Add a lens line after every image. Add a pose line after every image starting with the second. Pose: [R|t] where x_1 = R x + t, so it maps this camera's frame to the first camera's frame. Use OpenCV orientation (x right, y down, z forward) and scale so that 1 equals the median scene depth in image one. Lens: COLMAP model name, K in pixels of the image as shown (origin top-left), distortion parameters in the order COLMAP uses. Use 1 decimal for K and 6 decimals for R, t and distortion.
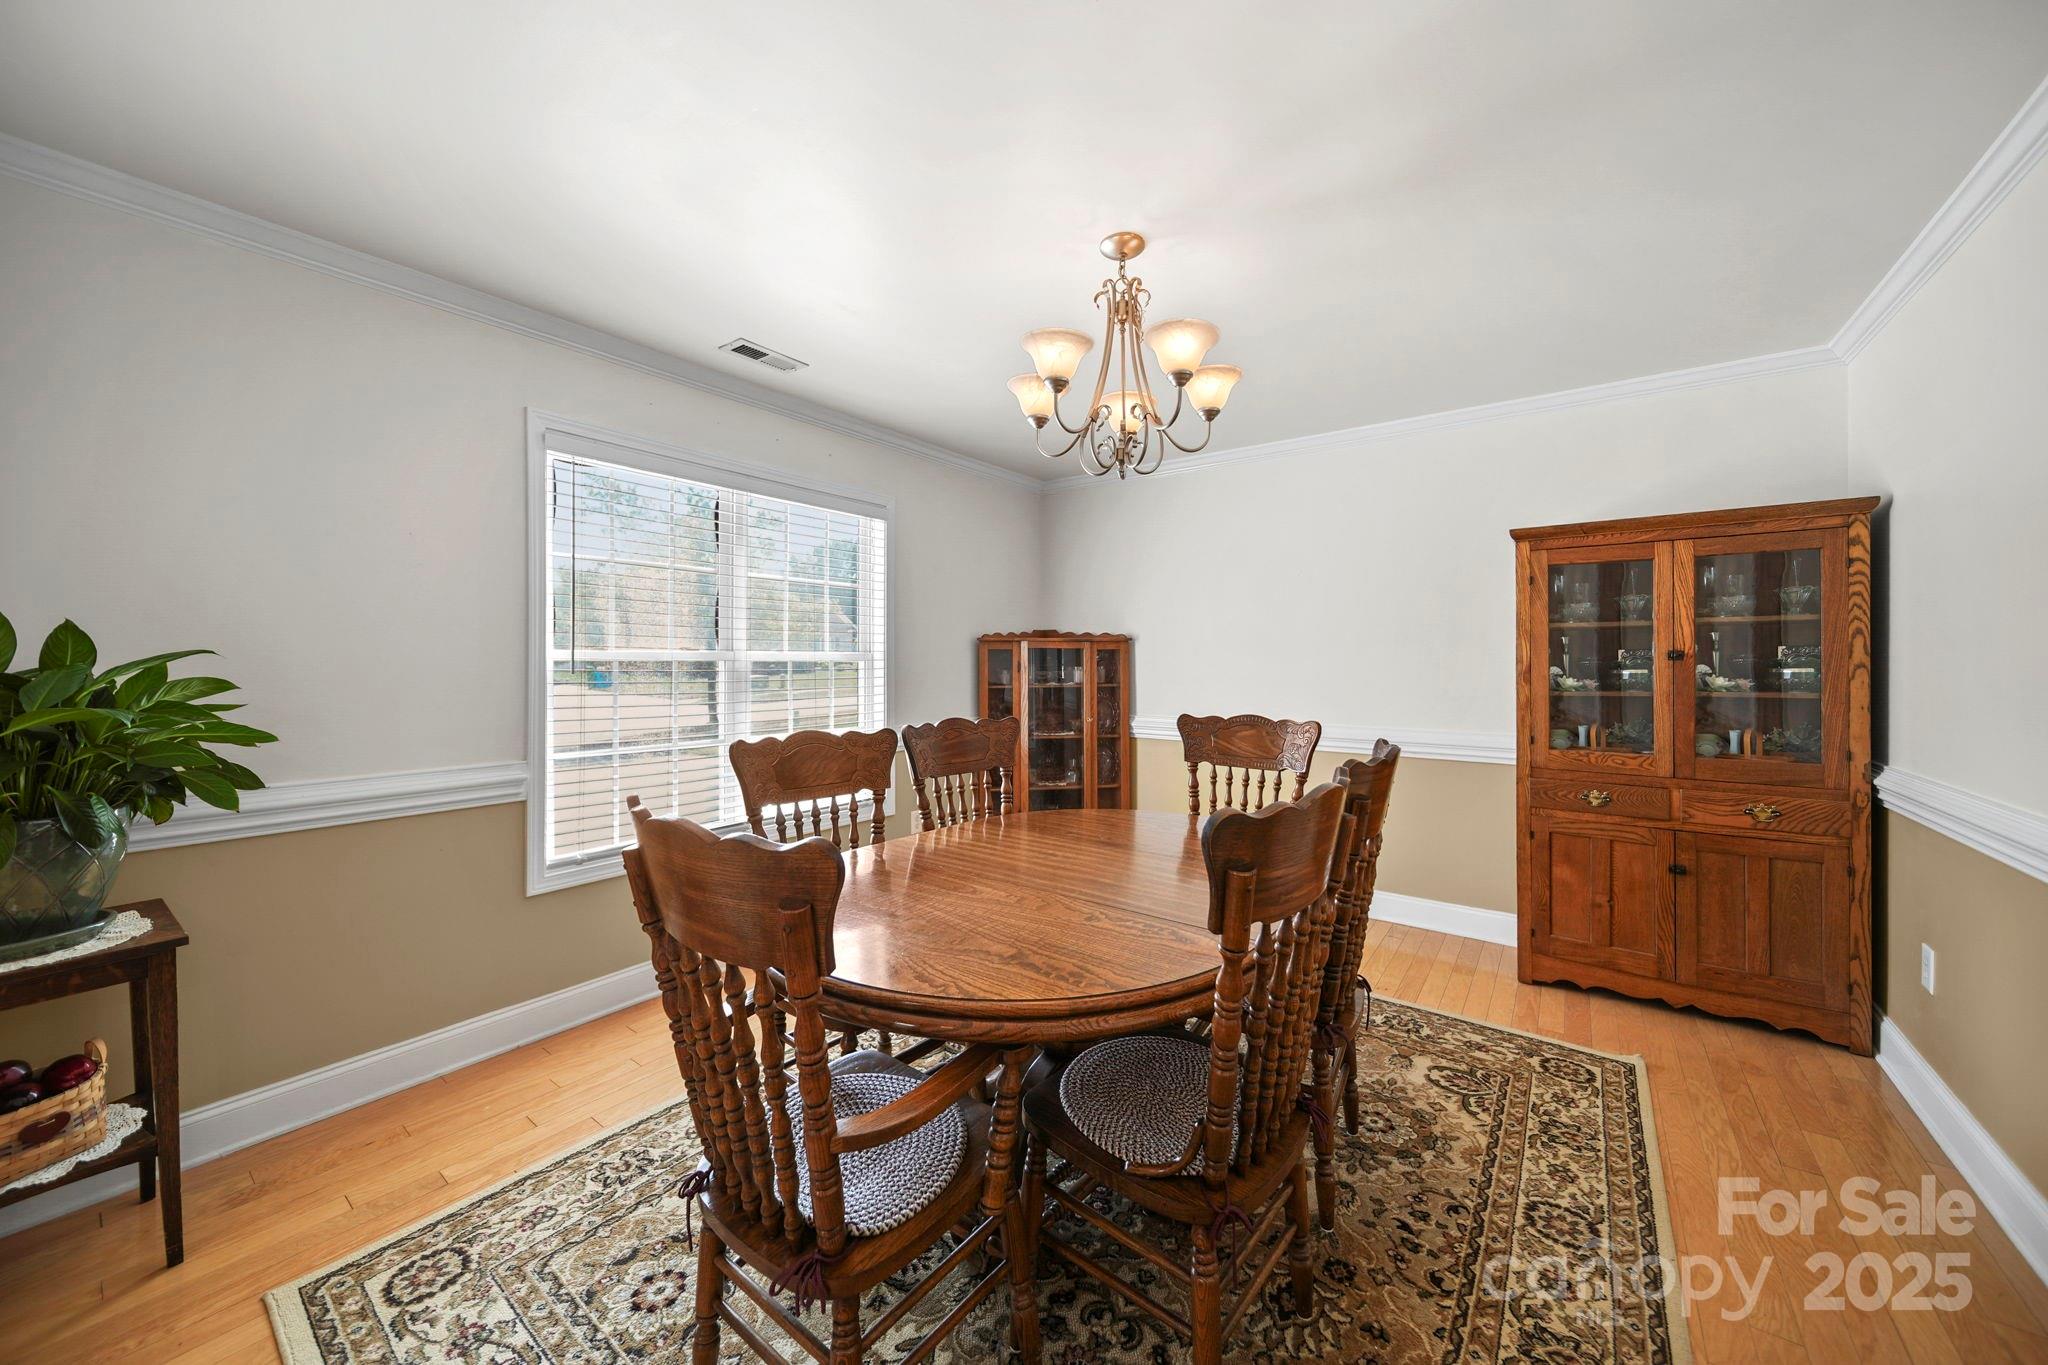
lens RADIAL K [[738.5, 0, 1029.9], [0, 738.5, 658.1], [0, 0, 1]] dist [0.000348, -0.000016]
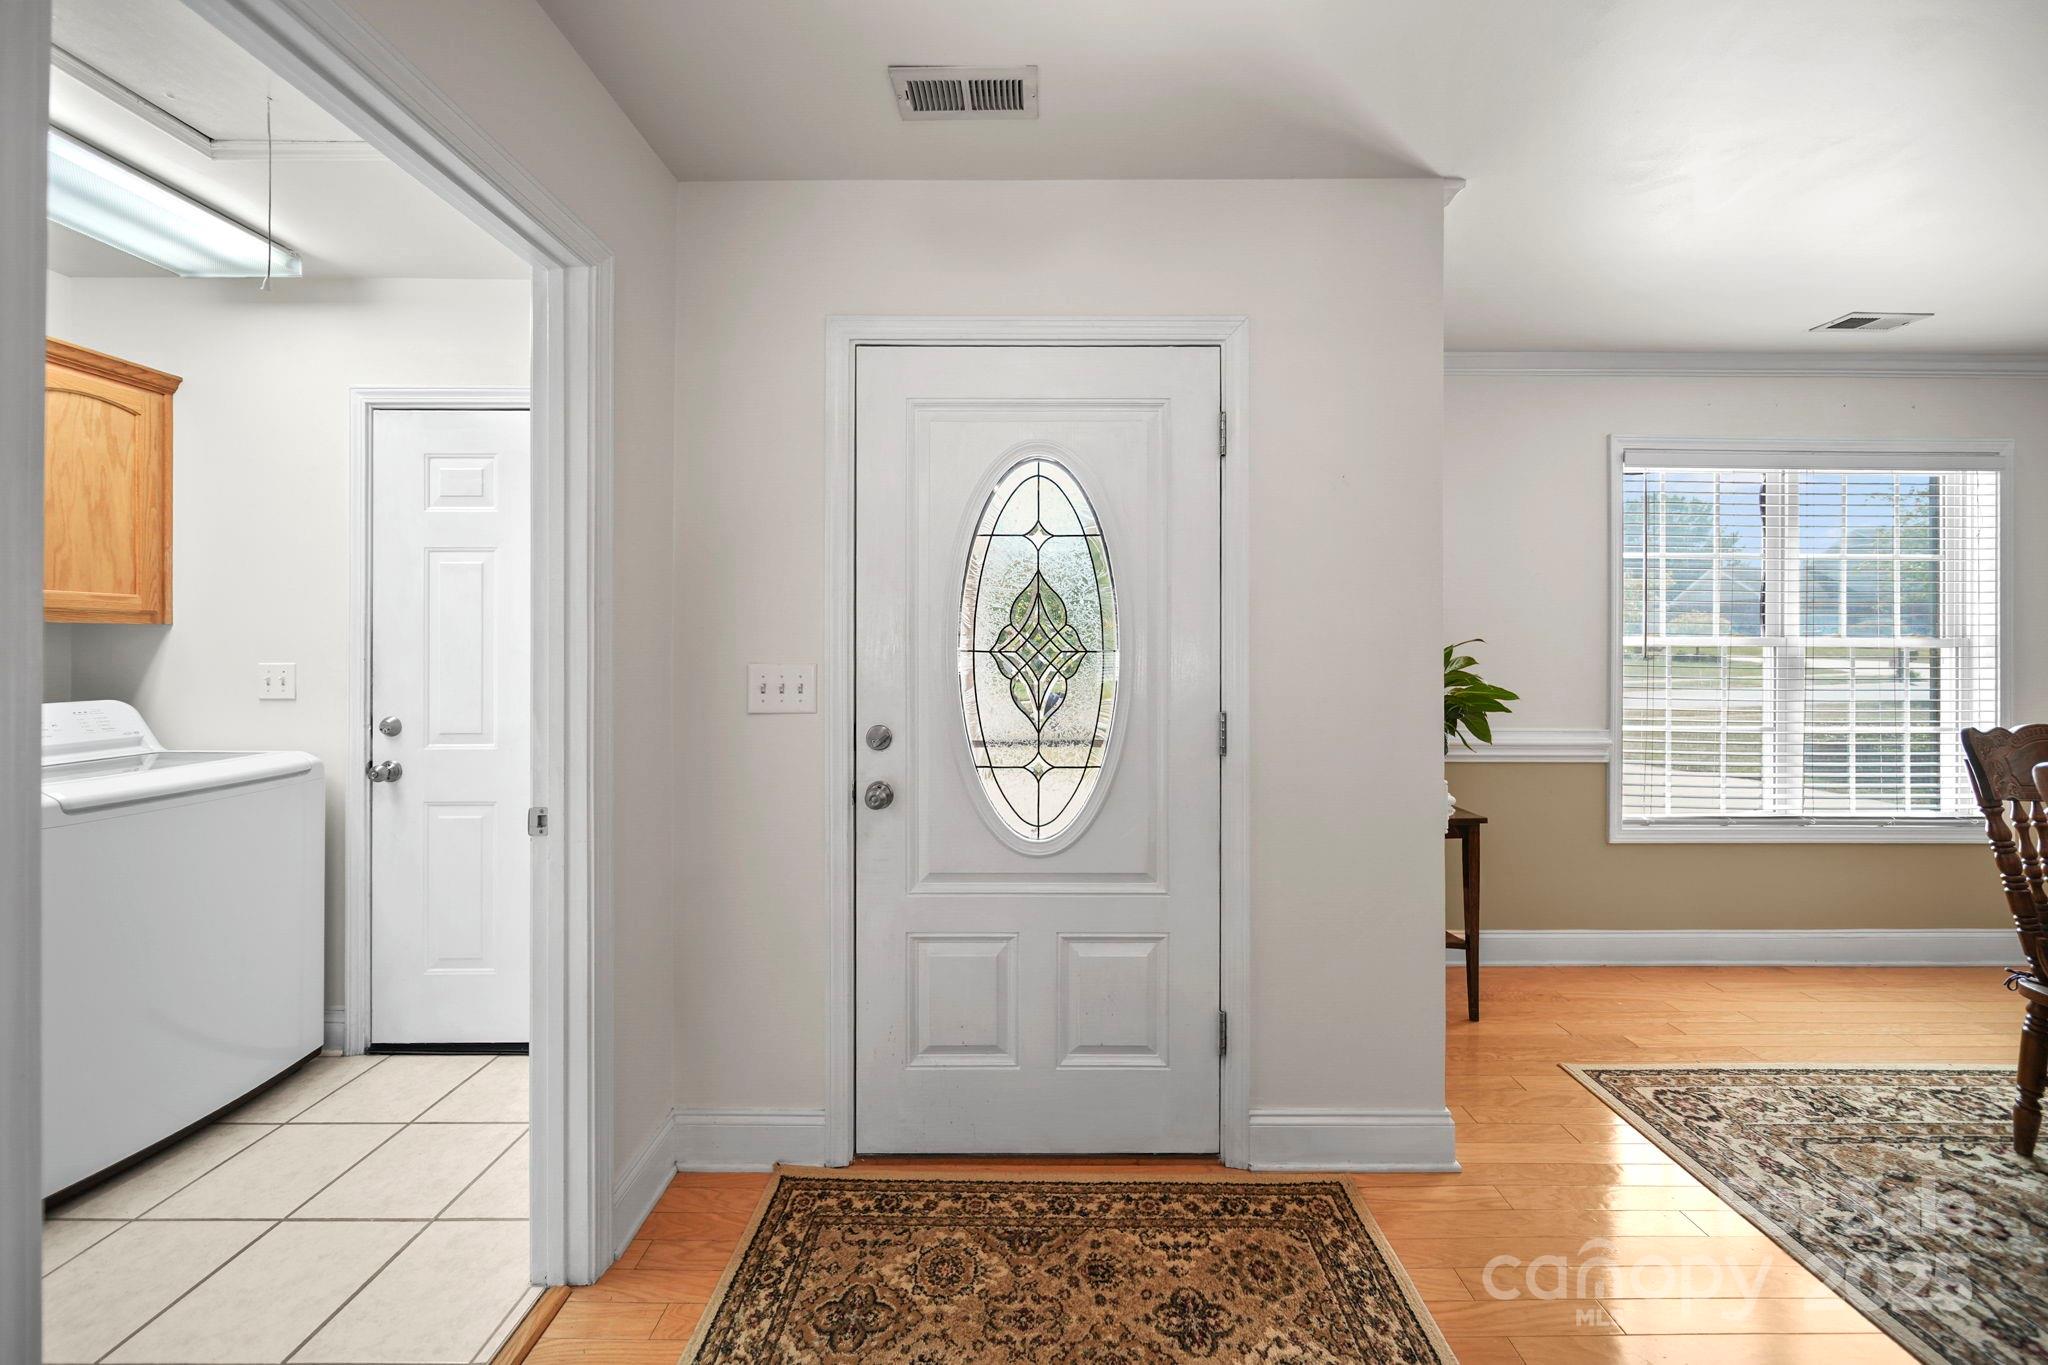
lens RADIAL K [[742.2, 0, 1011.7], [0, 742.2, 644.8], [0, 0, 1]] dist [0.001556, -0.001370]
pose [[0.602879, -0.000604, -0.797832, -0.303767], [0.000207, 1.000000, -0.000600, 0.001528], [0.797832, 0.000197, 0.602879, -0.498456]]
